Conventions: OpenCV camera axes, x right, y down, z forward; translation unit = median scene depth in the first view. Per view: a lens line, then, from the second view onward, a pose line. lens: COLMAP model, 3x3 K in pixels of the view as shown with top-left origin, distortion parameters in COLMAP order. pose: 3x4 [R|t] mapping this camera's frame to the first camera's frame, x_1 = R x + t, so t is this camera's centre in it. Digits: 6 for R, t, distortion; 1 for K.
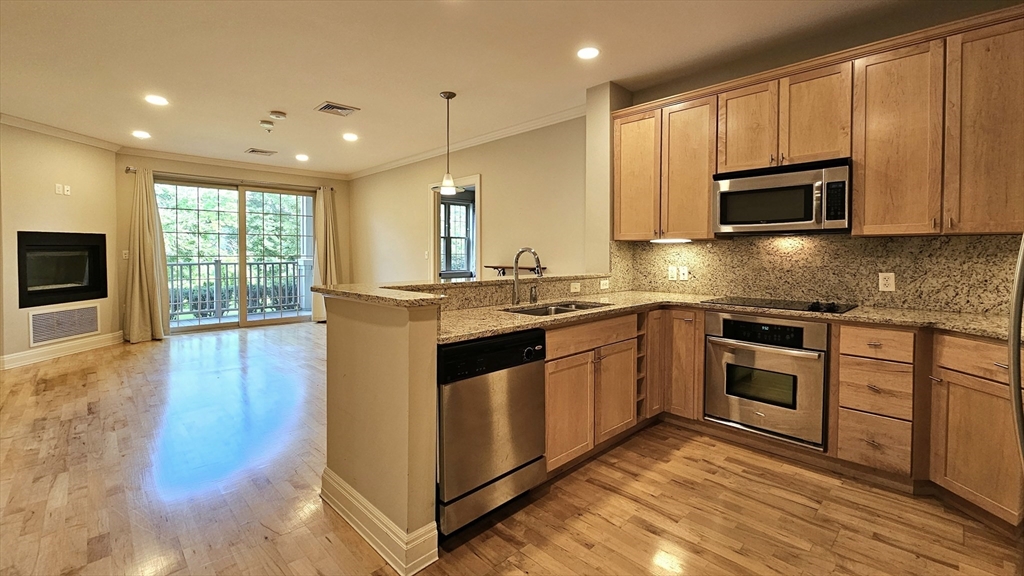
lens RADIAL K [[425.2, 0, 488.7], [0, 425.2, 262.1], [0, 0, 1]] dist [0.000266, 0.001363]
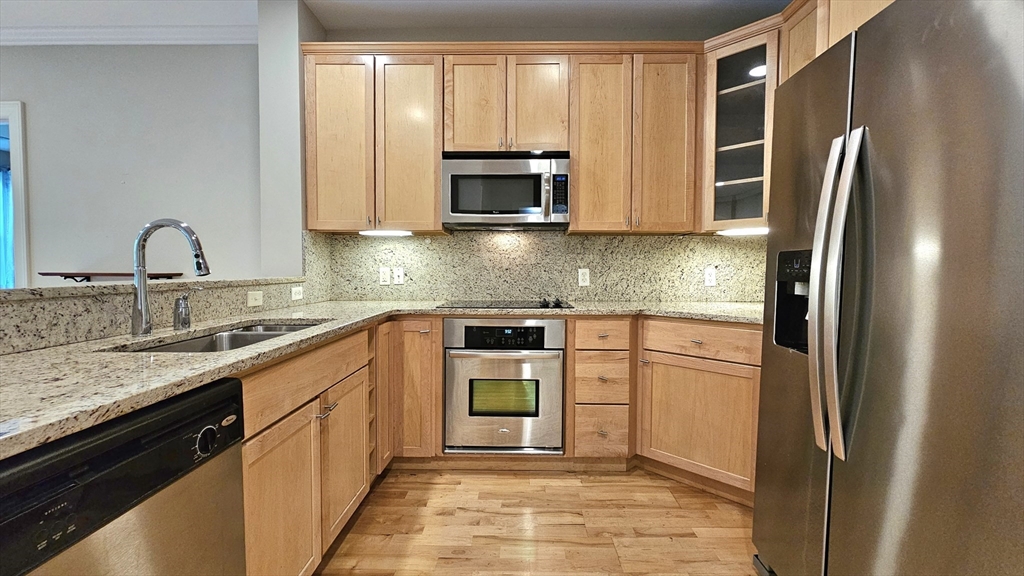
lens RADIAL K [[452.6, 0, 508.2], [0, 452.6, 282.5], [0, 0, 1]] dist [-0.000196, -0.000720]
pose [[0.695350, -0.022298, 0.718325, -0.014767], [0.013146, 0.999746, 0.018309, 0.033159], [-0.718551, -0.003288, 0.695467, 0.312968]]
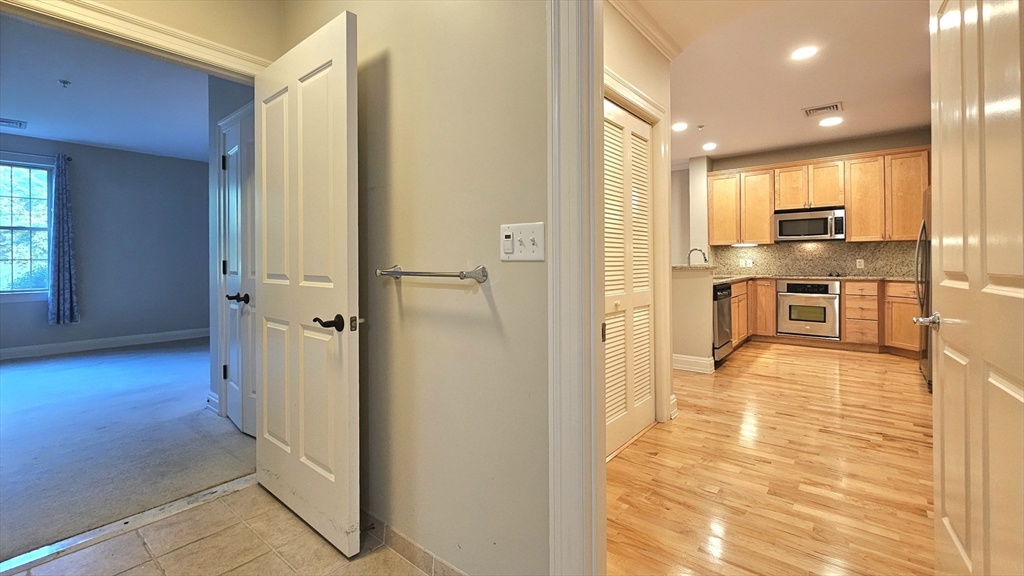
lens RADIAL K [[425.2, 0, 485.1], [0, 425.2, 261.3], [0, 0, 1]] dist [0.000266, 0.001363]
pose [[0.994285, -0.009104, 0.106372, -1.023141], [0.011258, 0.999743, -0.019667, 0.049871], [-0.106166, 0.020753, 0.994132, -0.808914]]
